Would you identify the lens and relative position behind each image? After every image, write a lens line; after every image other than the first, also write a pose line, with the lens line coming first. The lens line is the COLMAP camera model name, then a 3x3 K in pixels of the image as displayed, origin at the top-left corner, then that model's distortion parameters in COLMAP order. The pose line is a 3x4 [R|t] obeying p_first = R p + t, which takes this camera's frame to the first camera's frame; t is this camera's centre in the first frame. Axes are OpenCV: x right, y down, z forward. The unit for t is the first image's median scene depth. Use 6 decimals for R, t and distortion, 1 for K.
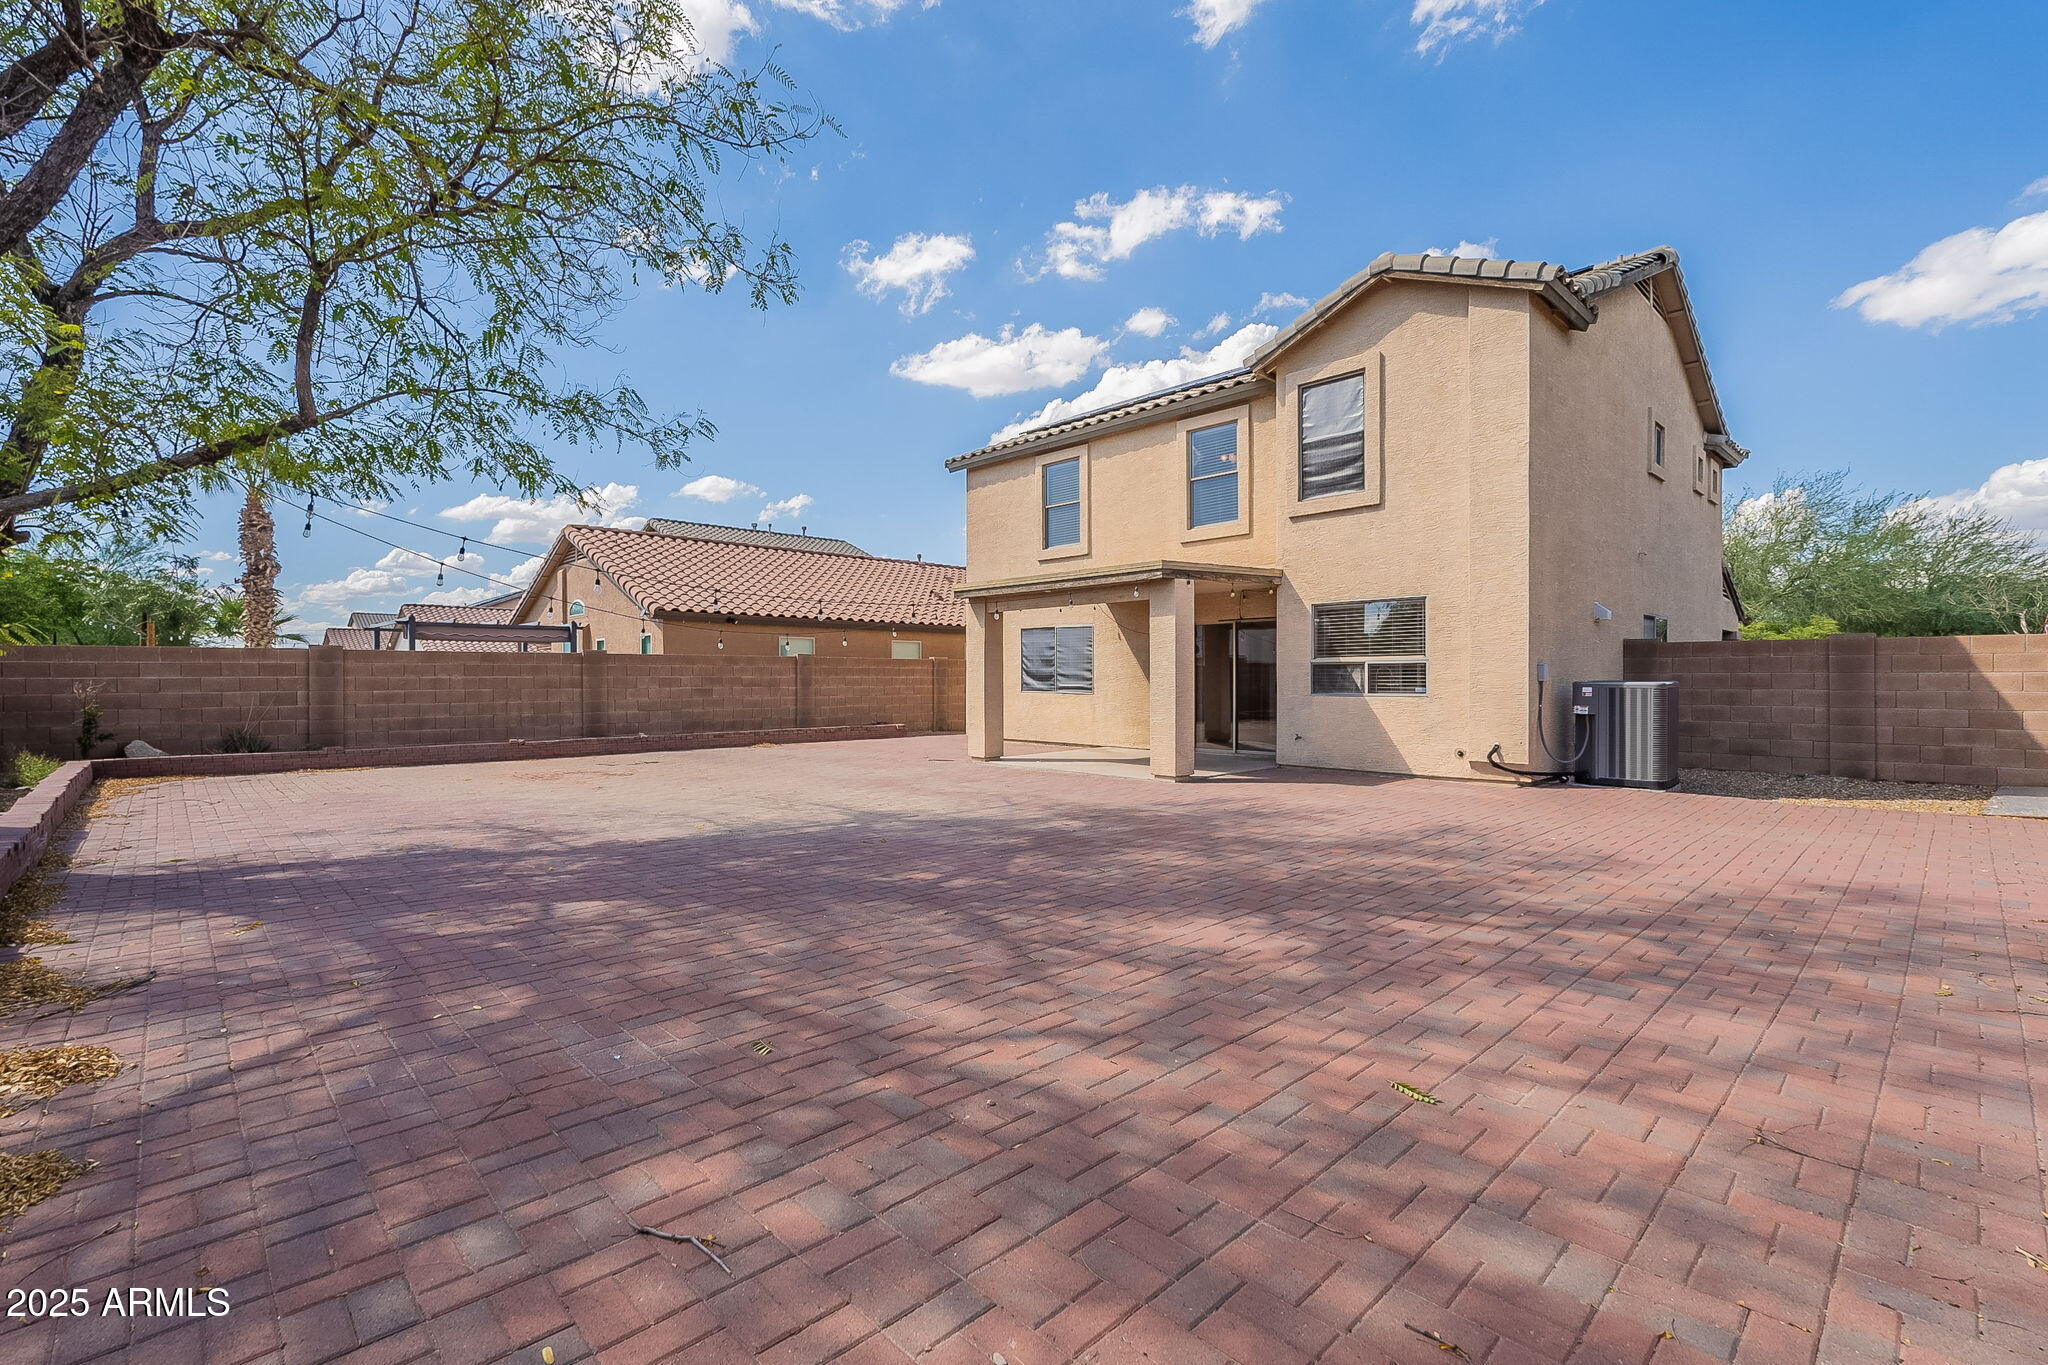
lens RADIAL K [[898.7, 0, 1023.7], [0, 898.7, 683.9], [0, 0, 1]] dist [-0.002595, -0.000468]
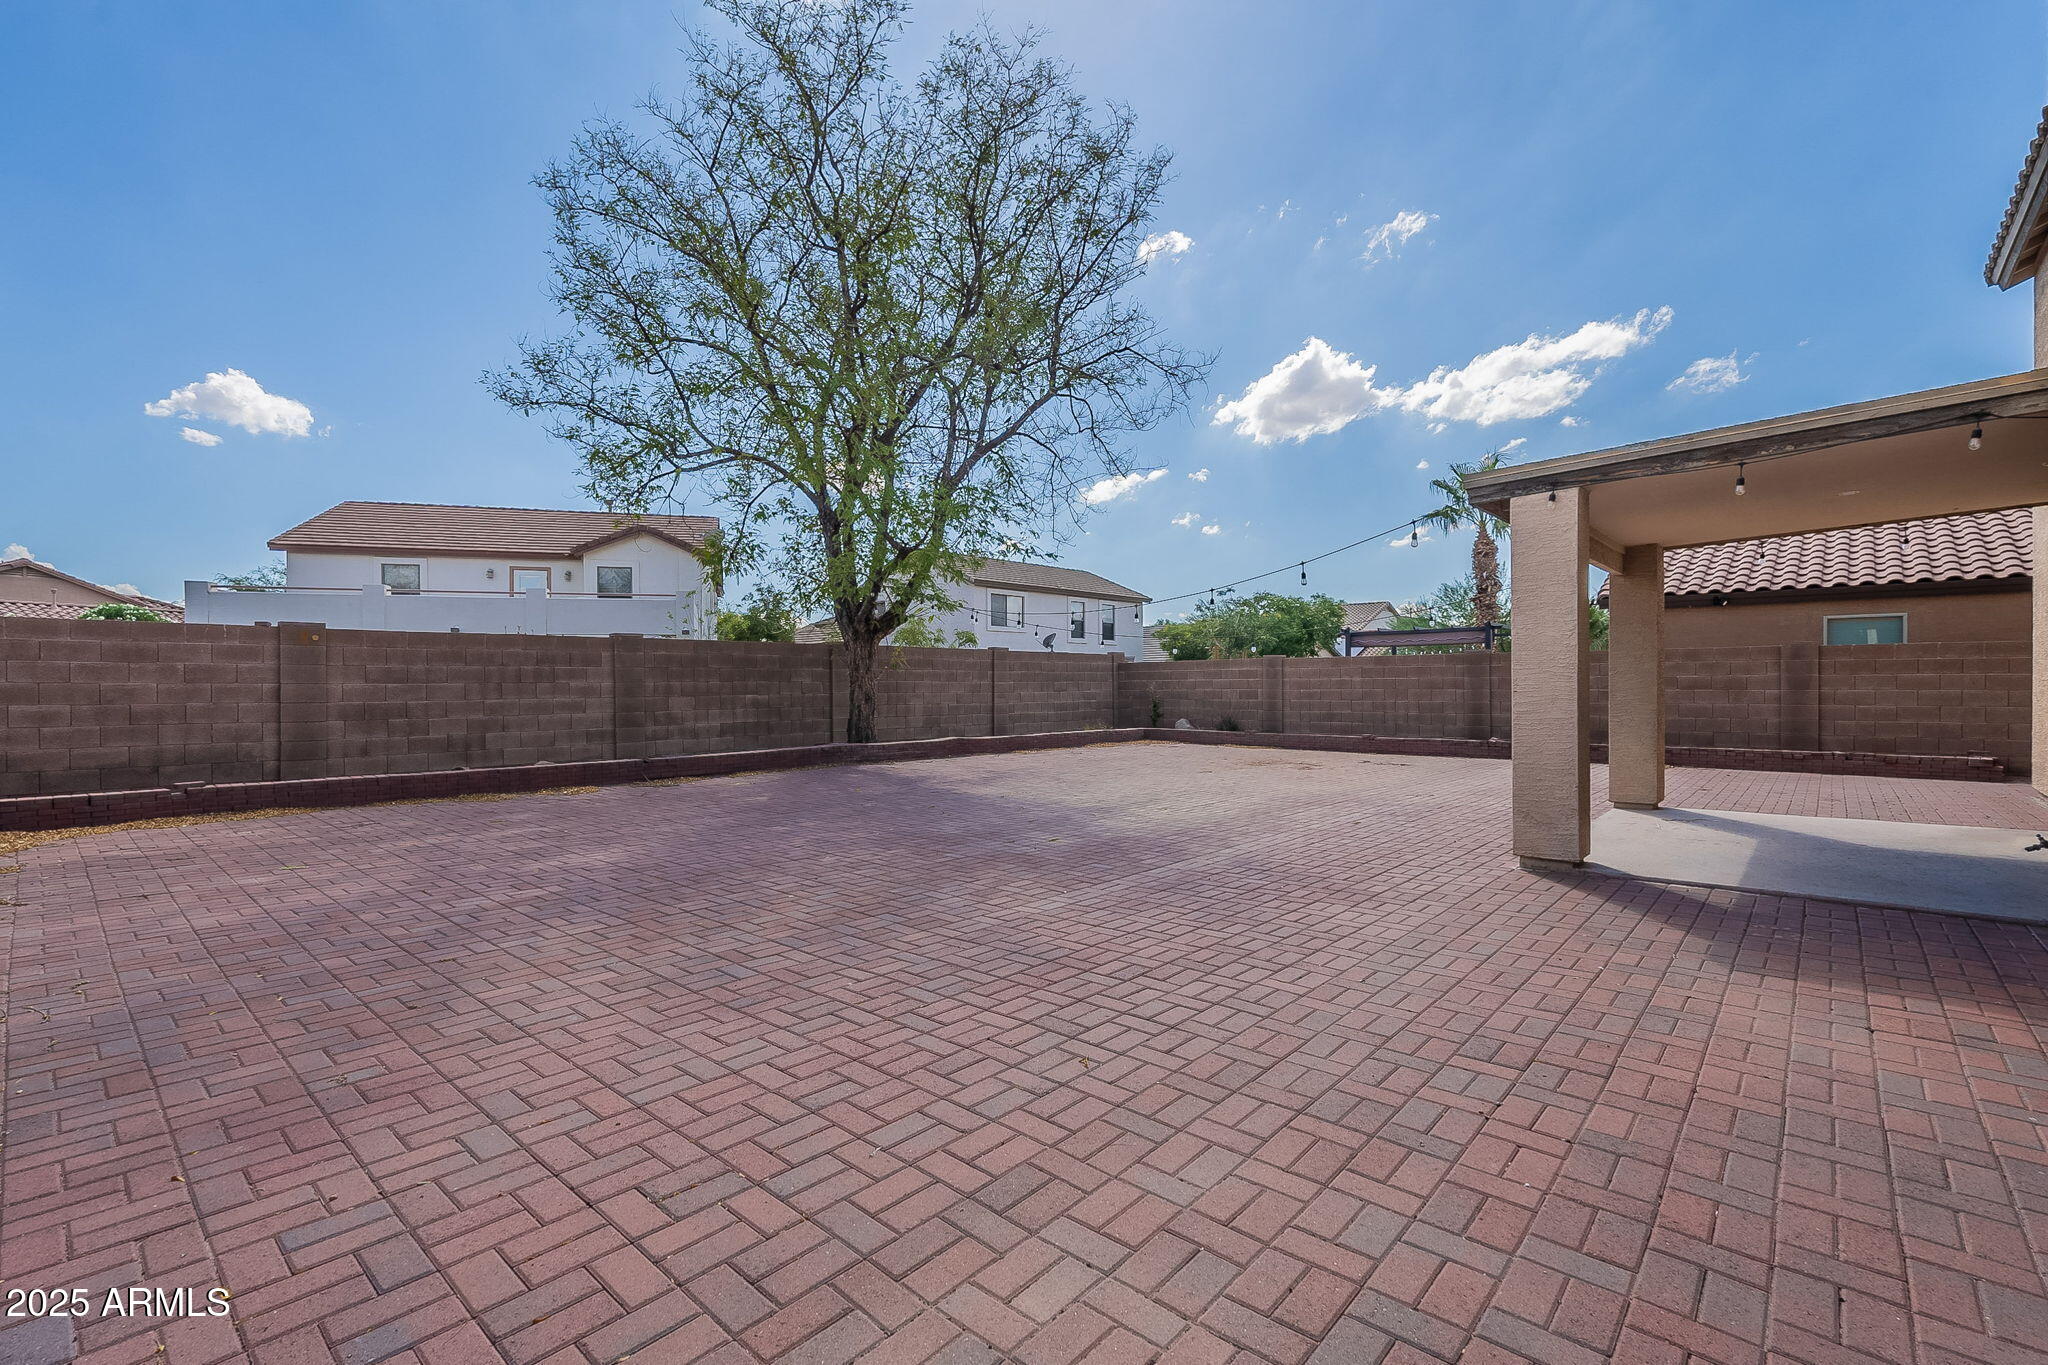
lens RADIAL K [[898.7, 0, 1024.3], [0, 898.7, 682.8], [0, 0, 1]] dist [-0.002595, -0.000468]
pose [[0.088613, 0.002757, -0.996062, 0.477383], [-0.000226, 0.999996, 0.002747, -0.005089], [0.996066, -0.000018, 0.088613, 0.453395]]
